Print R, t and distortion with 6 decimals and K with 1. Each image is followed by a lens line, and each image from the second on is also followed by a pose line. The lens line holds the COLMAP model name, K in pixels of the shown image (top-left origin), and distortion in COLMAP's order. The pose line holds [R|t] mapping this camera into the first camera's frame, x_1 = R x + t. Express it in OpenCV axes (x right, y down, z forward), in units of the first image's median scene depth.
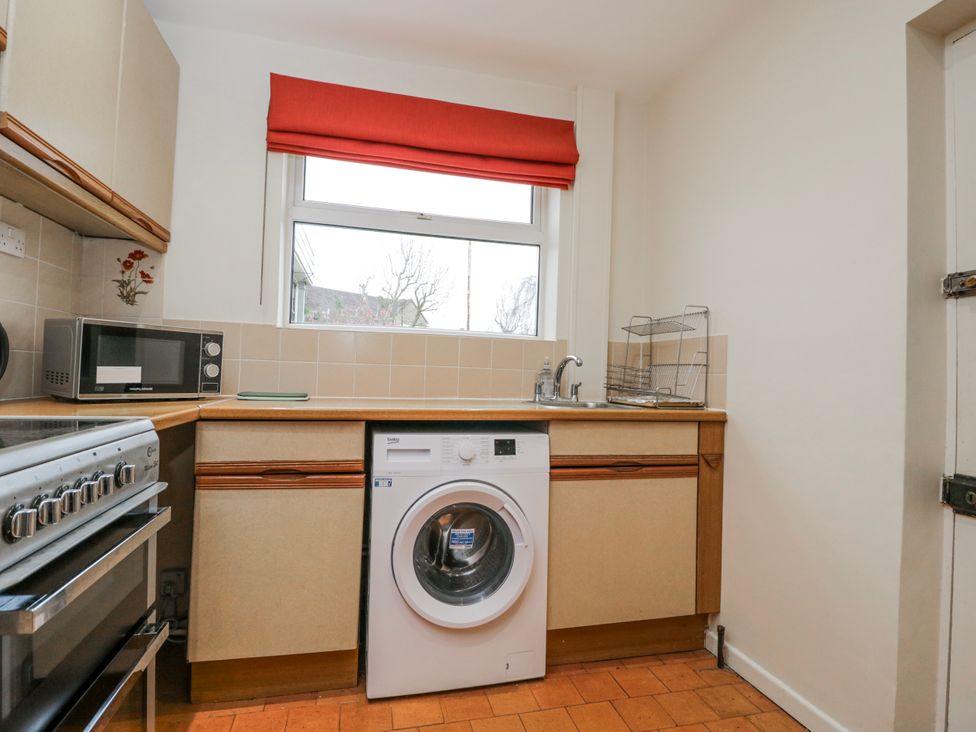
lens RADIAL K [[507.4, 0, 486.0], [0, 507.4, 364.1], [0, 0, 1]] dist [-0.004604, -0.009895]
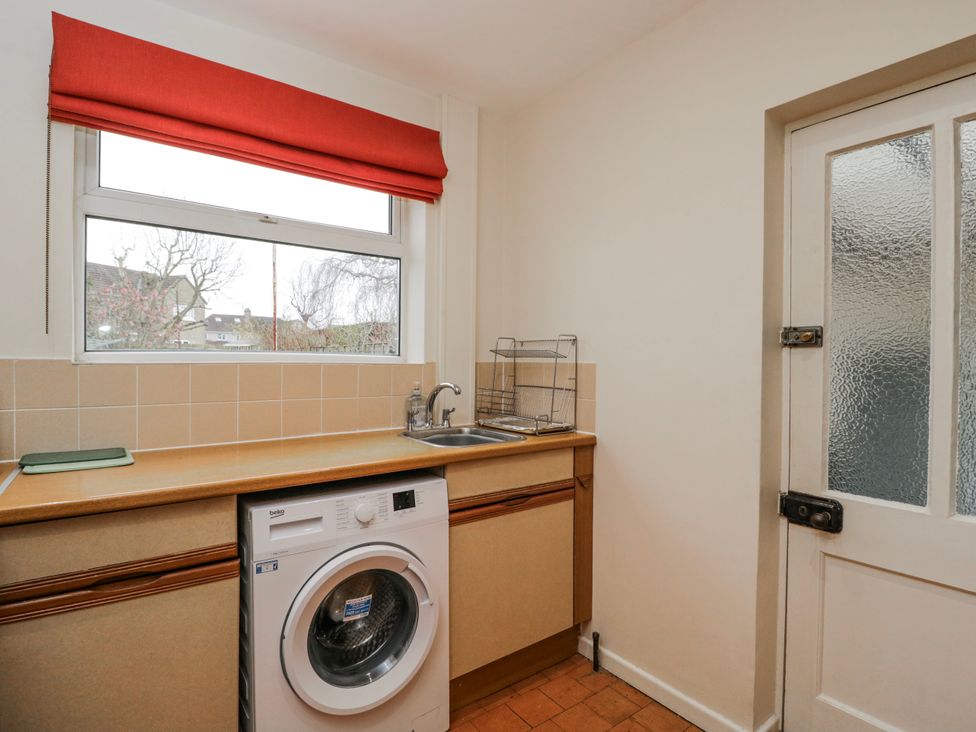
lens RADIAL K [[507.4, 0, 485.6], [0, 507.4, 364.4], [0, 0, 1]] dist [-0.004604, -0.009895]
pose [[0.923672, -0.026514, 0.382266, -0.161947], [0.012126, 0.999126, 0.039999, -0.109930], [-0.382993, -0.032311, 0.923186, 0.106271]]
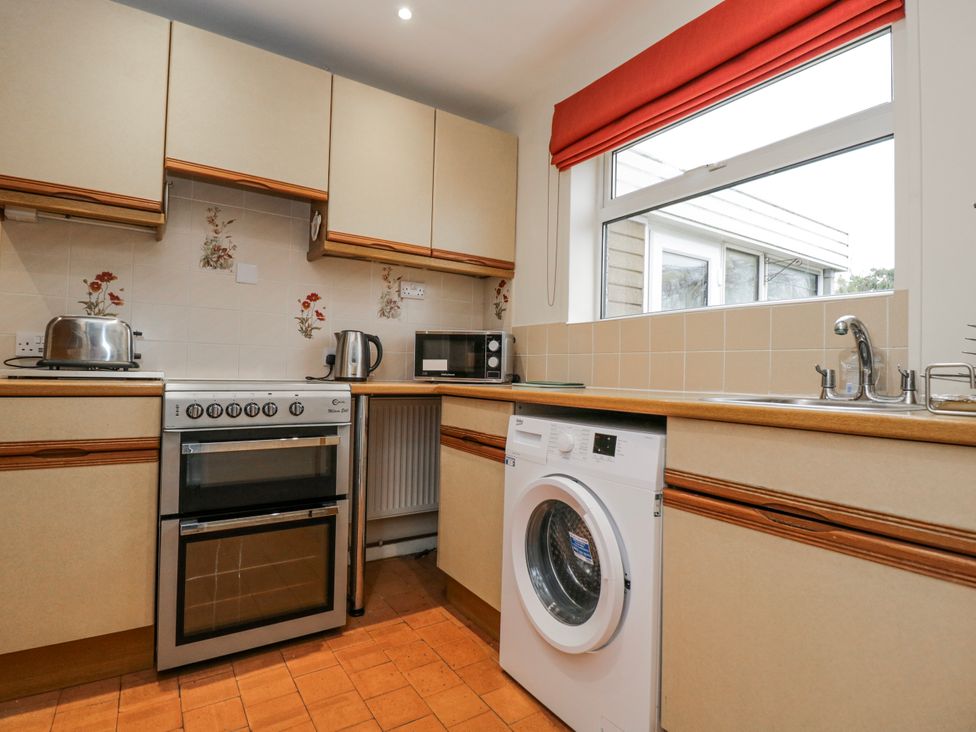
lens RADIAL K [[507.4, 0, 482.7], [0, 507.4, 364.6], [0, 0, 1]] dist [-0.004604, -0.009895]
pose [[0.333756, -0.034520, -0.942027, 0.682101], [0.002858, 0.999362, -0.035608, 0.065712], [0.942655, 0.009192, 0.333641, 0.539444]]
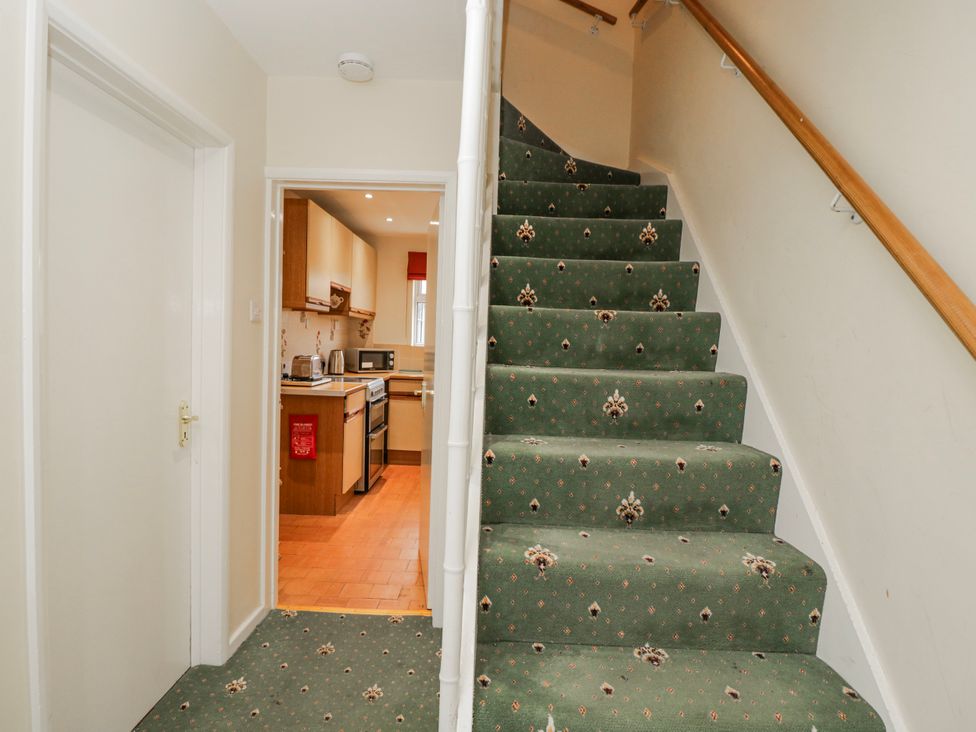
lens RADIAL K [[507.4, 0, 486.8], [0, 507.4, 366.7], [0, 0, 1]] dist [-0.004604, -0.009895]
pose [[0.967677, 0.018425, -0.251520, 0.779111], [-0.002646, 0.998014, 0.062931, -0.158724], [0.252180, -0.060231, 0.965804, -1.796215]]
